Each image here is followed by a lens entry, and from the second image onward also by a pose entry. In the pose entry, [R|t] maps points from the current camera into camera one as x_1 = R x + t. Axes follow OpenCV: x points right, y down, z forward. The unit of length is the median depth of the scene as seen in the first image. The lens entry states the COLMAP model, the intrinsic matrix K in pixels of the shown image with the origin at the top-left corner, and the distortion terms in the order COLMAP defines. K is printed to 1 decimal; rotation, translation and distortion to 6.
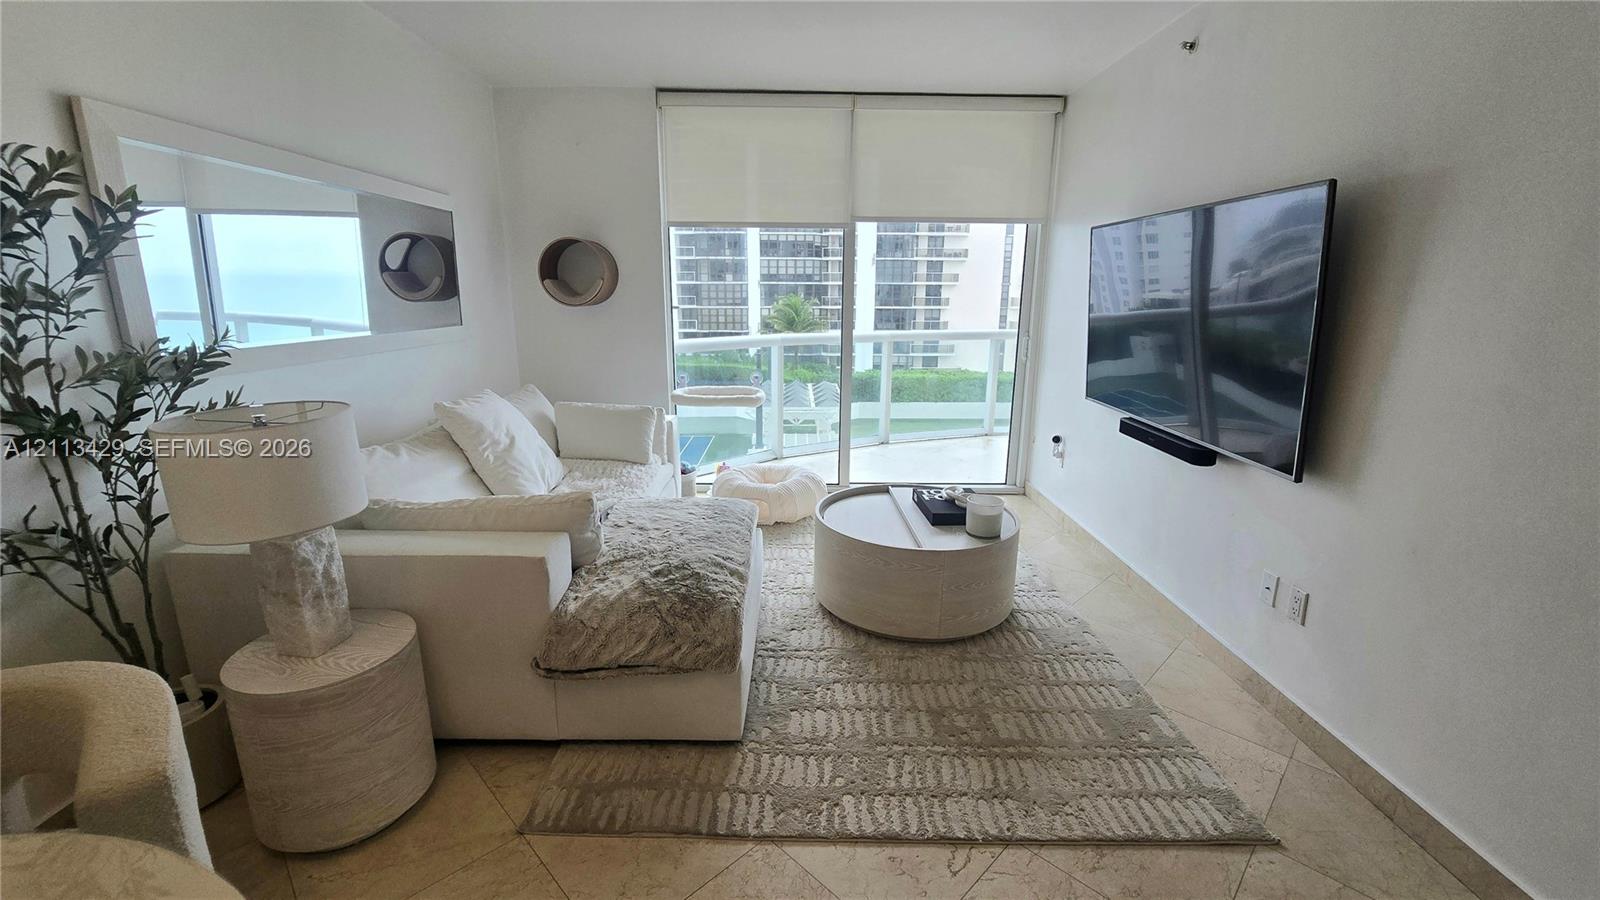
lens RADIAL K [[649.1, 0, 806.0], [0, 649.1, 451.3], [0, 0, 1]] dist [-0.007523, 0.002353]
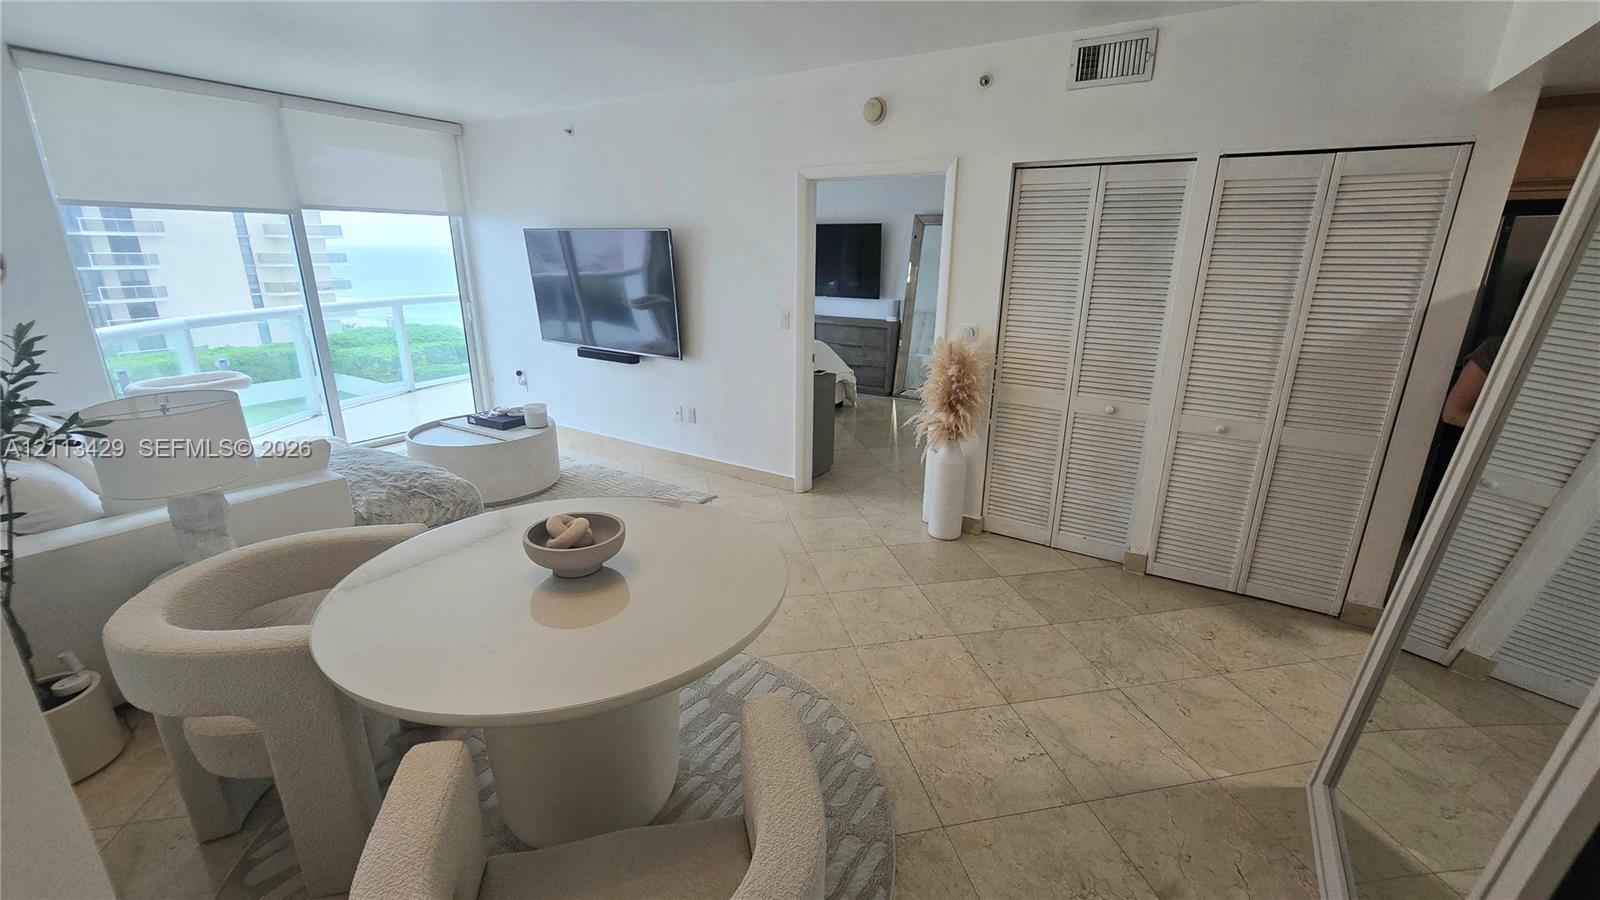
lens RADIAL K [[649.1, 0, 798.1], [0, 649.1, 449.2], [0, 0, 1]] dist [-0.007523, 0.002353]
pose [[0.547272, -0.247217, 0.799610, -0.521665], [0.194425, 0.966797, 0.165838, 0.030070], [-0.814059, 0.064705, 0.577167, -0.359303]]
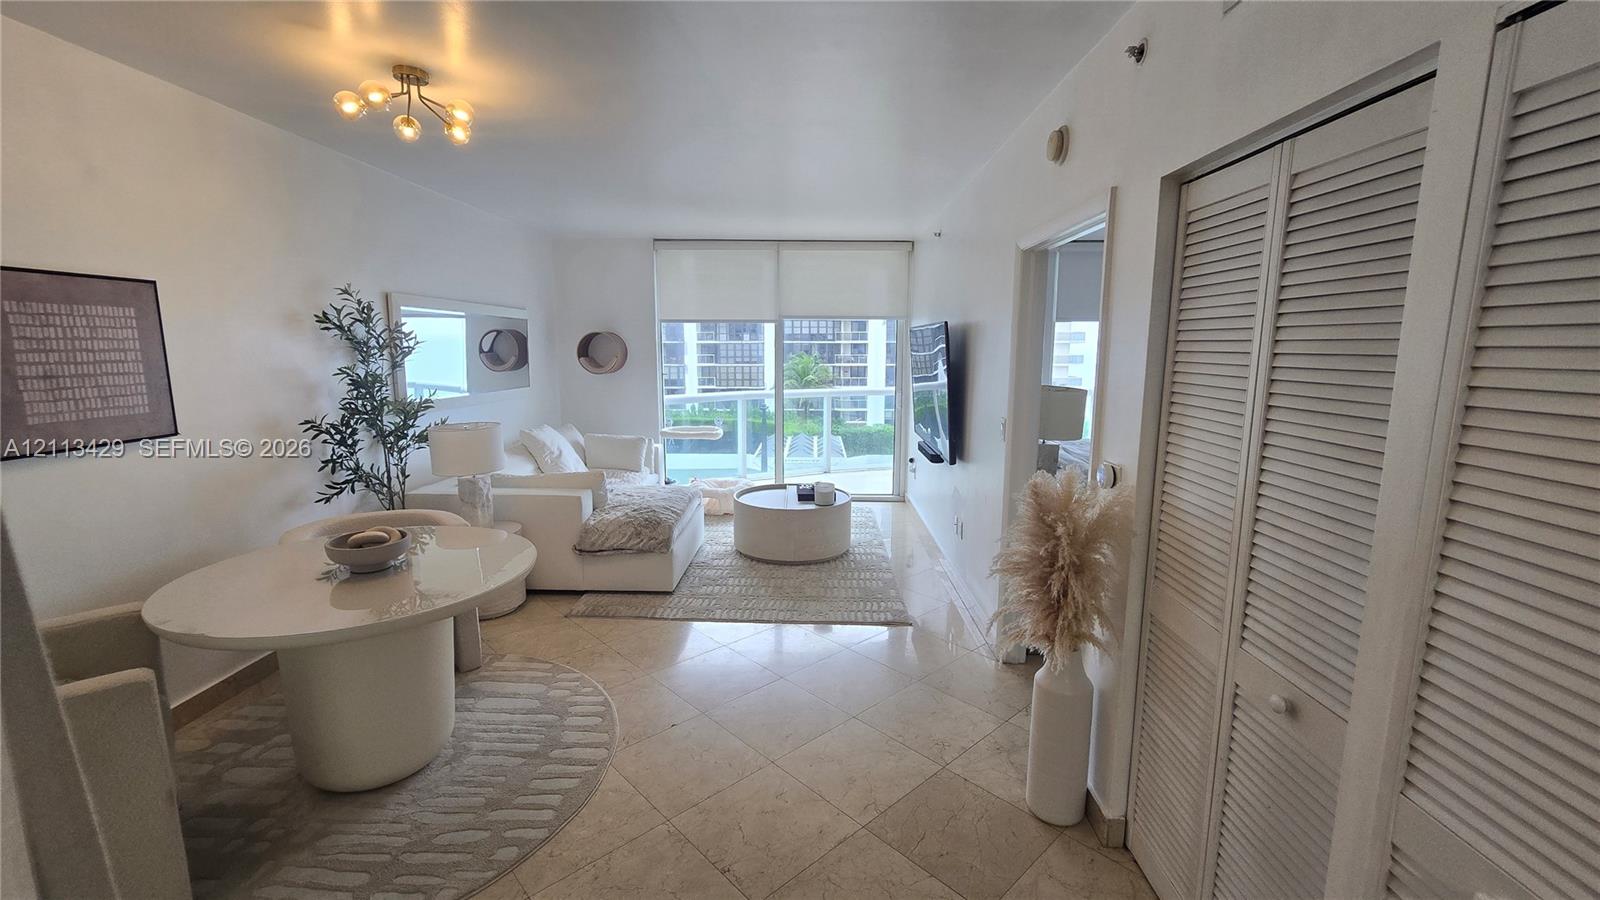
lens RADIAL K [[649.1, 0, 809.5], [0, 649.1, 450.5], [0, 0, 1]] dist [-0.007523, 0.002353]
pose [[0.999686, 0.001103, -0.025028, 0.210720], [-0.003253, 0.996289, -0.086009, 0.101481], [0.024841, 0.086063, 0.995980, -0.584479]]
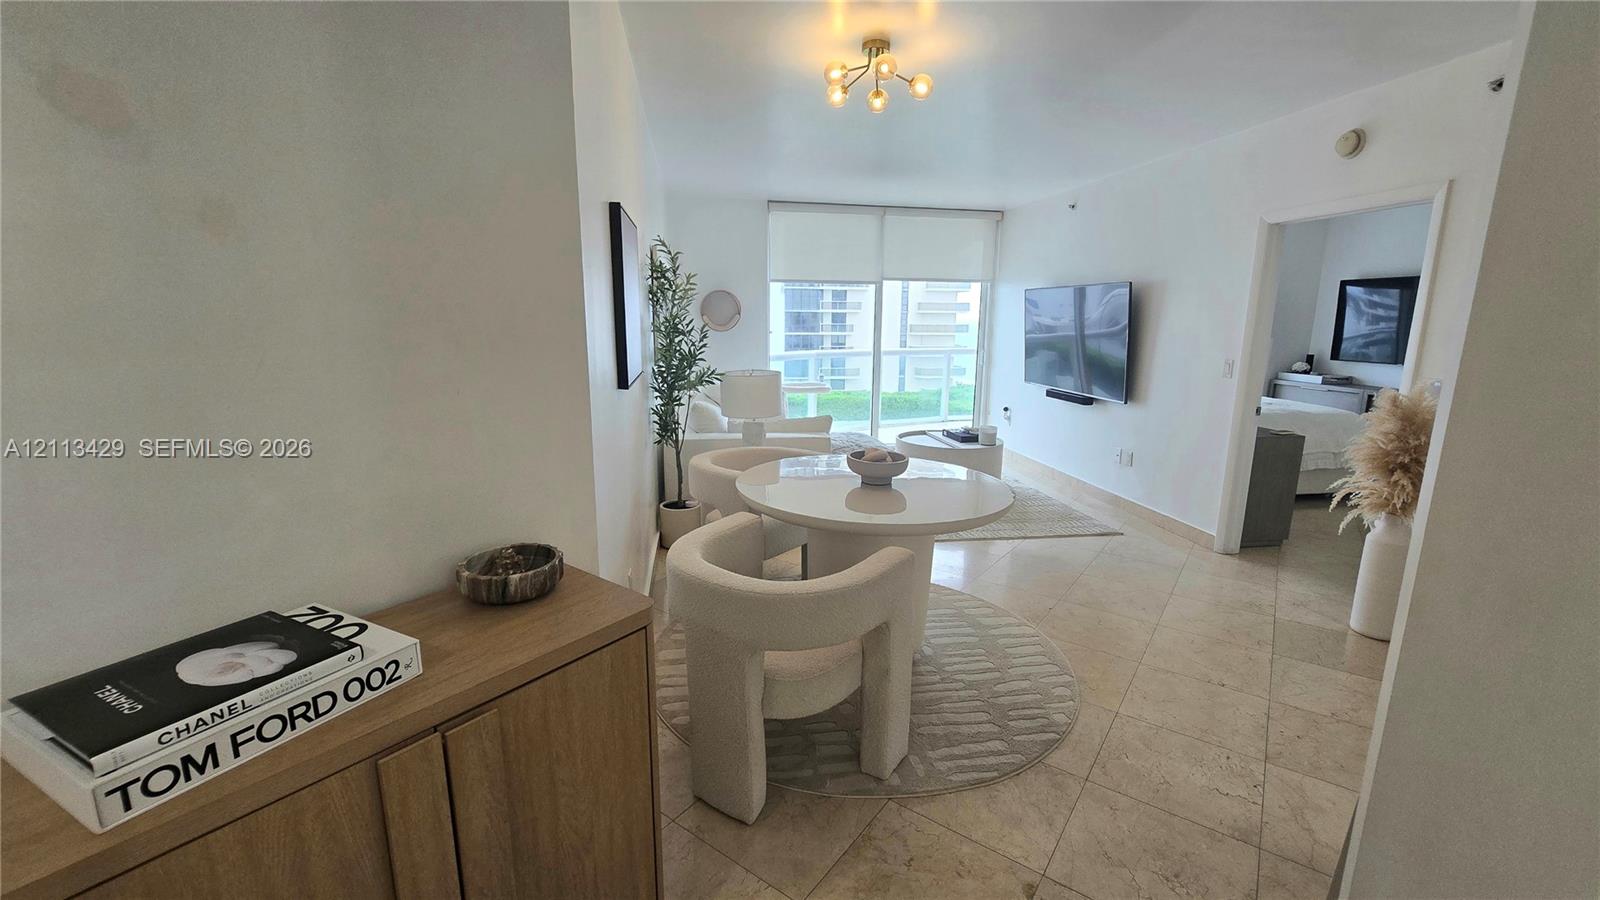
lens RADIAL K [[649.1, 0, 806.5], [0, 649.1, 450.4], [0, 0, 1]] dist [-0.007523, 0.002353]
pose [[0.988255, -0.028249, 0.150179, -0.440029], [0.034248, 0.998709, -0.037514, 0.153499], [-0.148925, 0.042217, 0.987947, -0.677721]]
